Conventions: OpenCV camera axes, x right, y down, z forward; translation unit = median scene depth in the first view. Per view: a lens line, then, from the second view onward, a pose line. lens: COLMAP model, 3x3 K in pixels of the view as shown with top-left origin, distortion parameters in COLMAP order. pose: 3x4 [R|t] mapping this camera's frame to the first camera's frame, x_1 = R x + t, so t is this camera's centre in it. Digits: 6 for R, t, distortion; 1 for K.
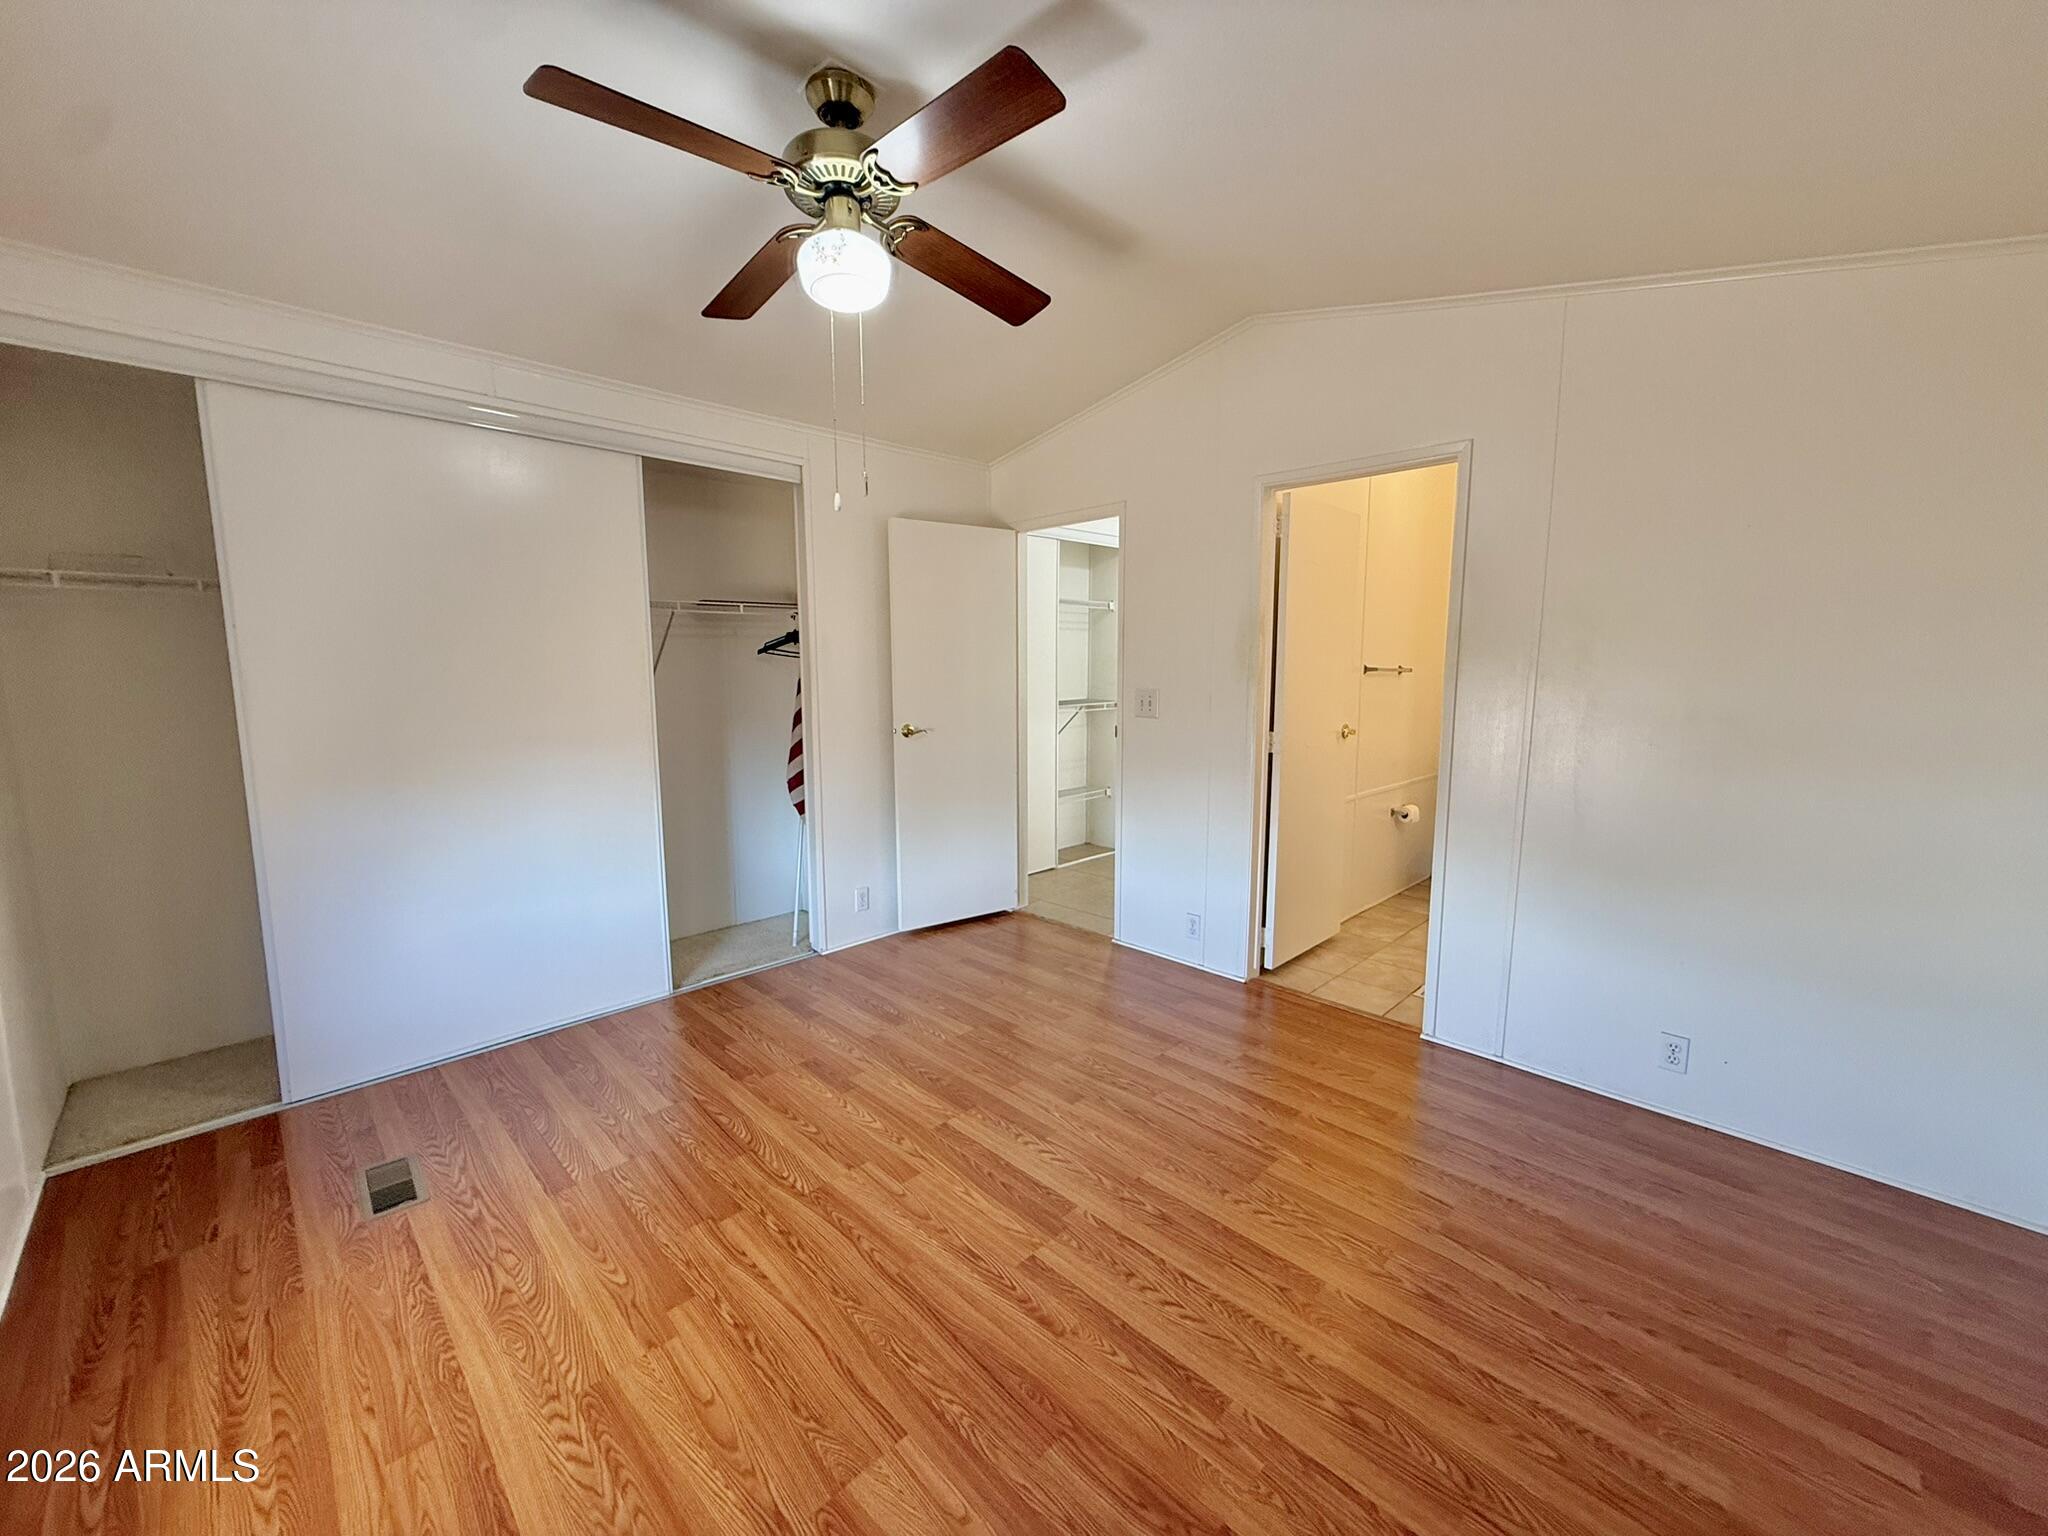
lens RADIAL K [[820.3, 0, 1022.9], [0, 820.3, 764.9], [0, 0, 1]] dist [-0.000043, -0.000024]
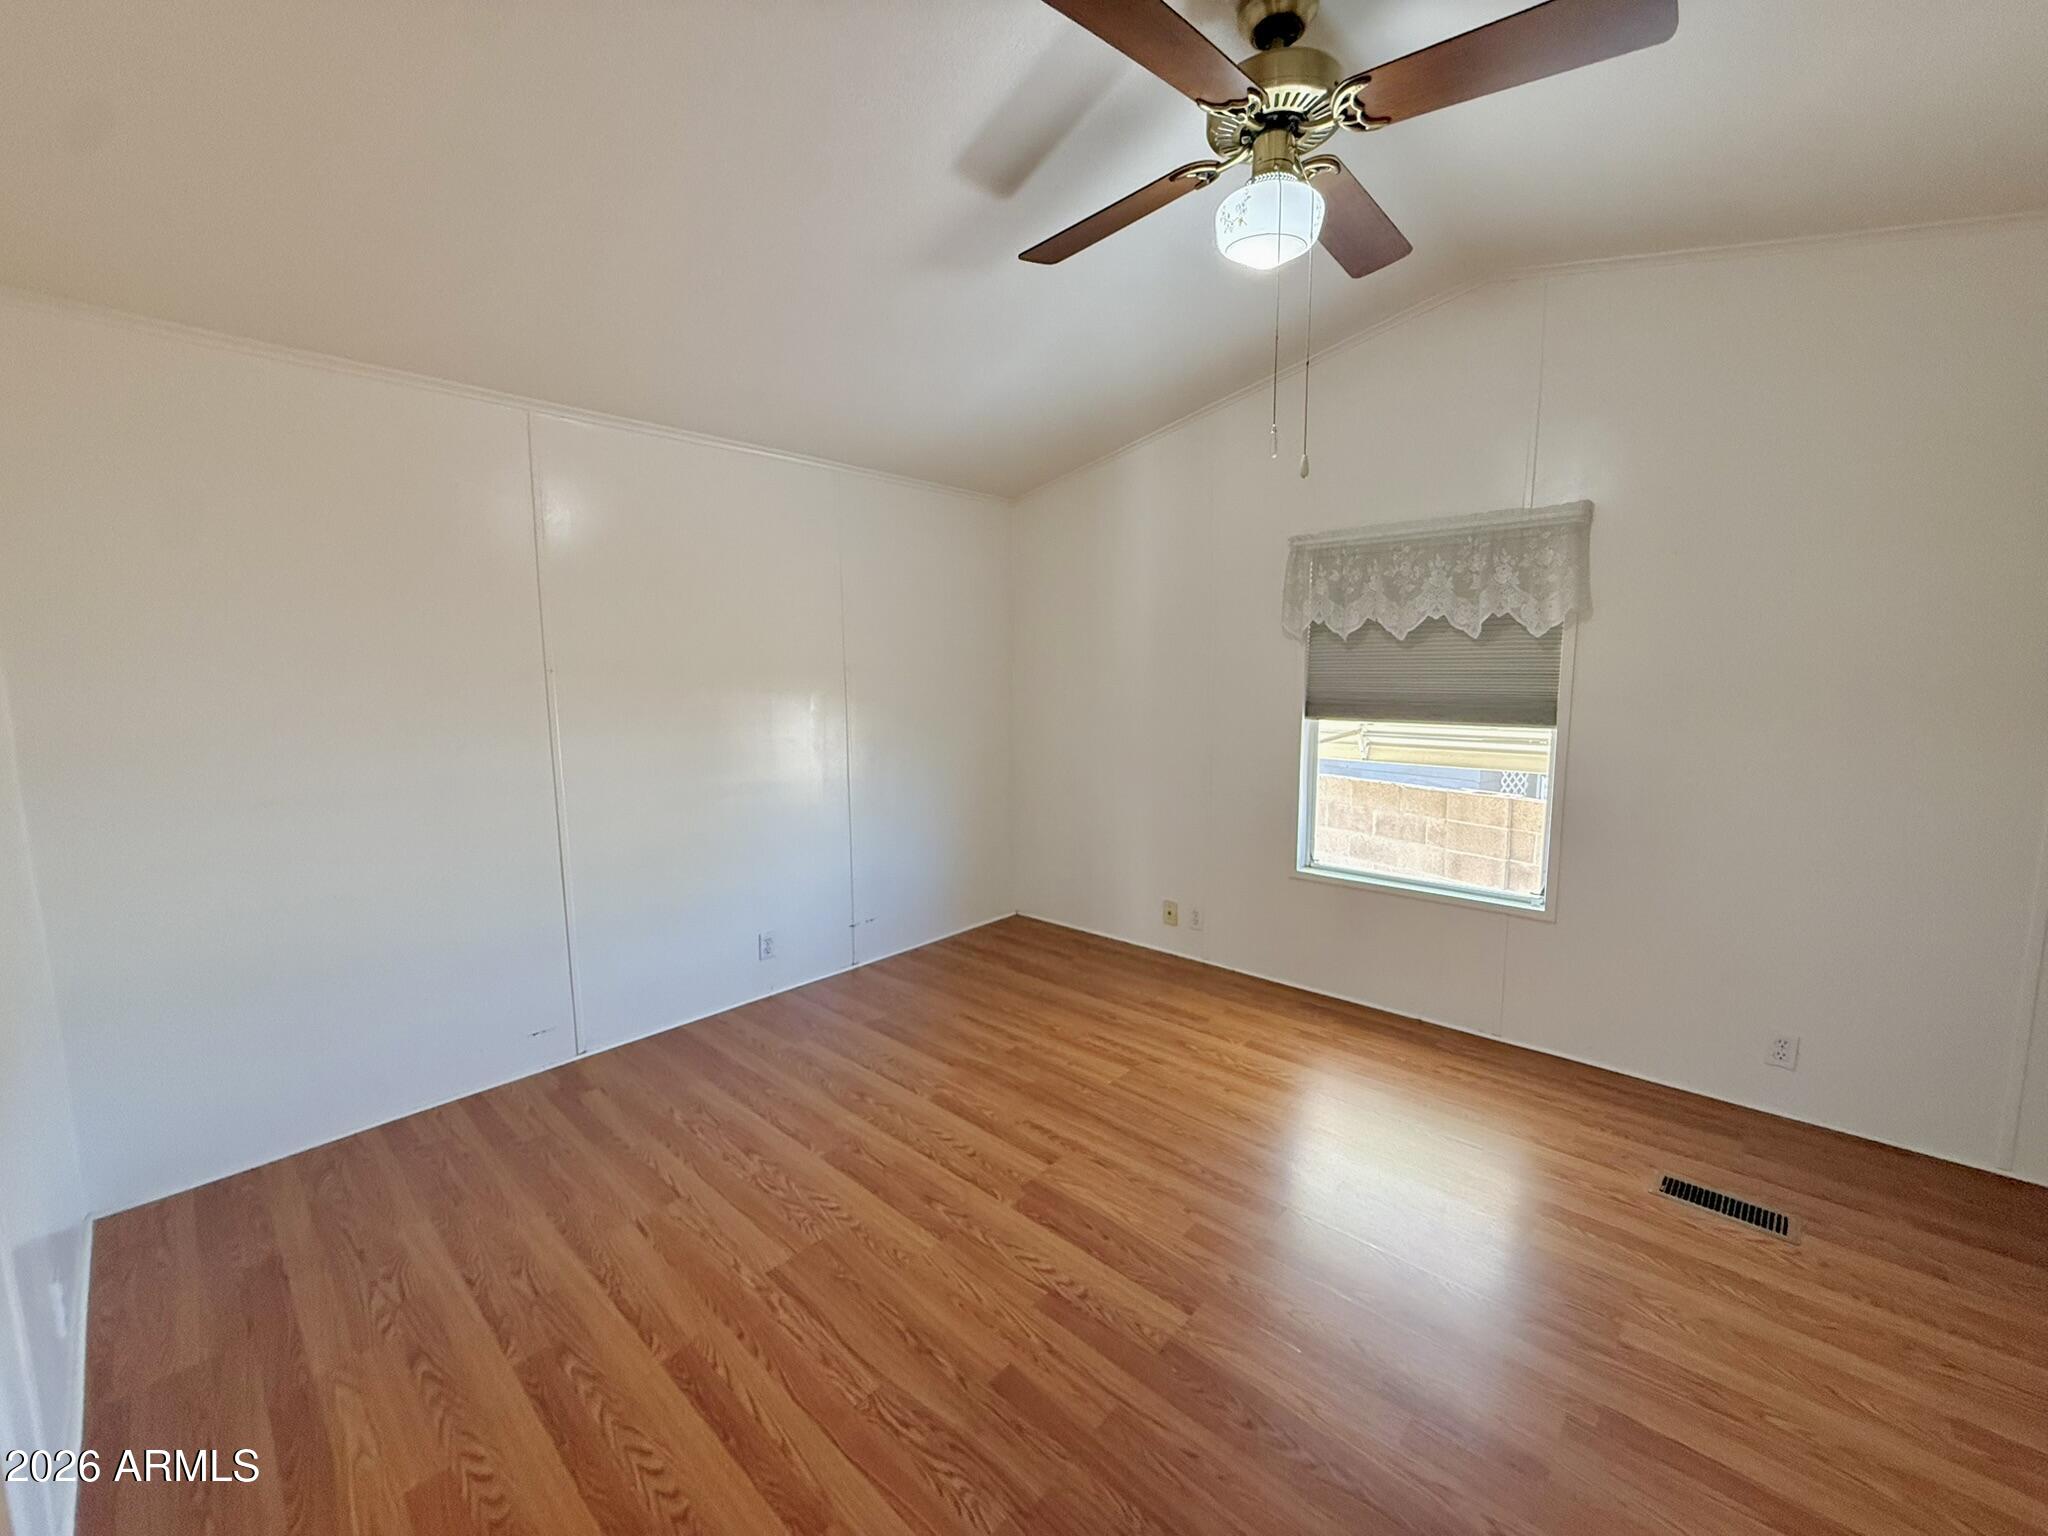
lens RADIAL K [[820.3, 0, 1027.7], [0, 820.3, 762.9], [0, 0, 1]] dist [-0.000043, -0.000024]
pose [[-0.998552, 0.021776, -0.049193, 0.089006], [0.008957, 0.968948, 0.247103, -0.260562], [0.053047, 0.246304, -0.967740, 1.967941]]
